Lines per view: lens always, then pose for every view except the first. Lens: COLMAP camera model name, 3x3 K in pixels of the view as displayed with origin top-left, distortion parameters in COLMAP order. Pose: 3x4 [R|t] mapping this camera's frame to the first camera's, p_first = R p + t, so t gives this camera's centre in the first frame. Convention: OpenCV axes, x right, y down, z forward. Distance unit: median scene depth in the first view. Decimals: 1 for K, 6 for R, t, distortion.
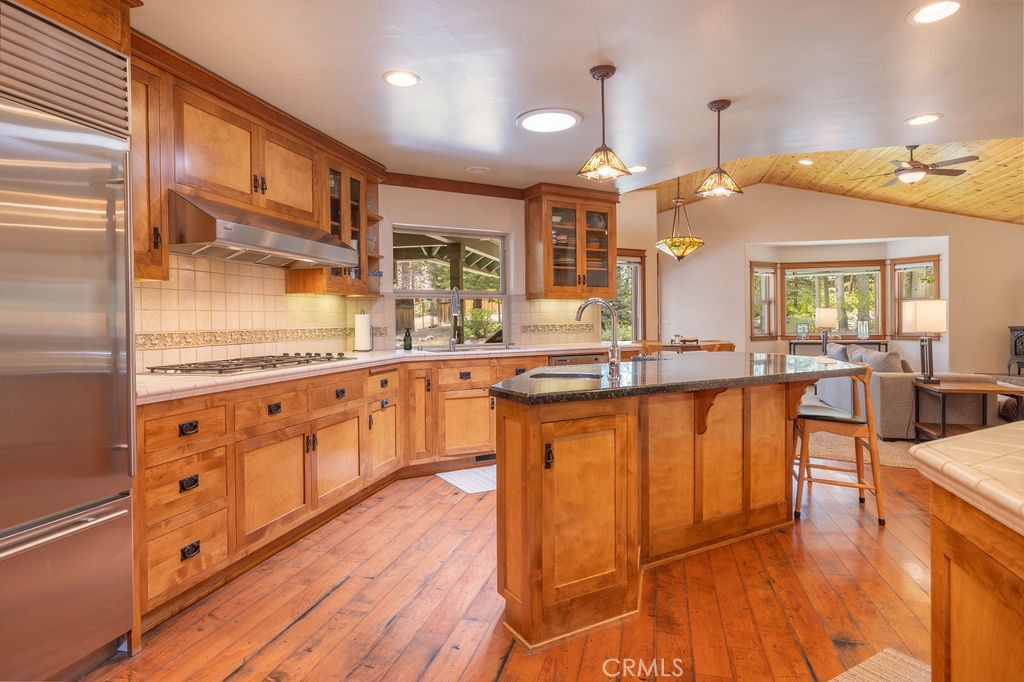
lens RADIAL K [[593.4, 0, 508.4], [0, 593.4, 333.0], [0, 0, 1]] dist [-0.005667, -0.000710]
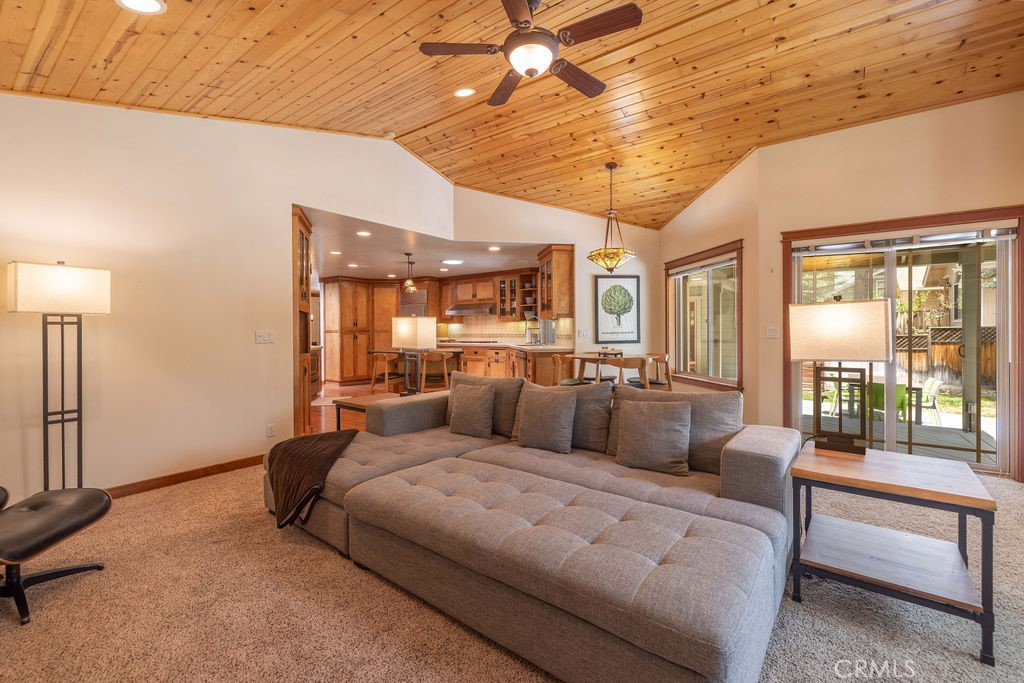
lens RADIAL K [[446.0, 0, 512.8], [0, 446.0, 333.7], [0, 0, 1]] dist [-0.004796, 0.000073]
pose [[-0.389325, 0.011922, -0.921023, 2.483126], [-0.014426, 0.999715, 0.019039, -0.073334], [0.920987, 0.020699, -0.389042, 2.721044]]
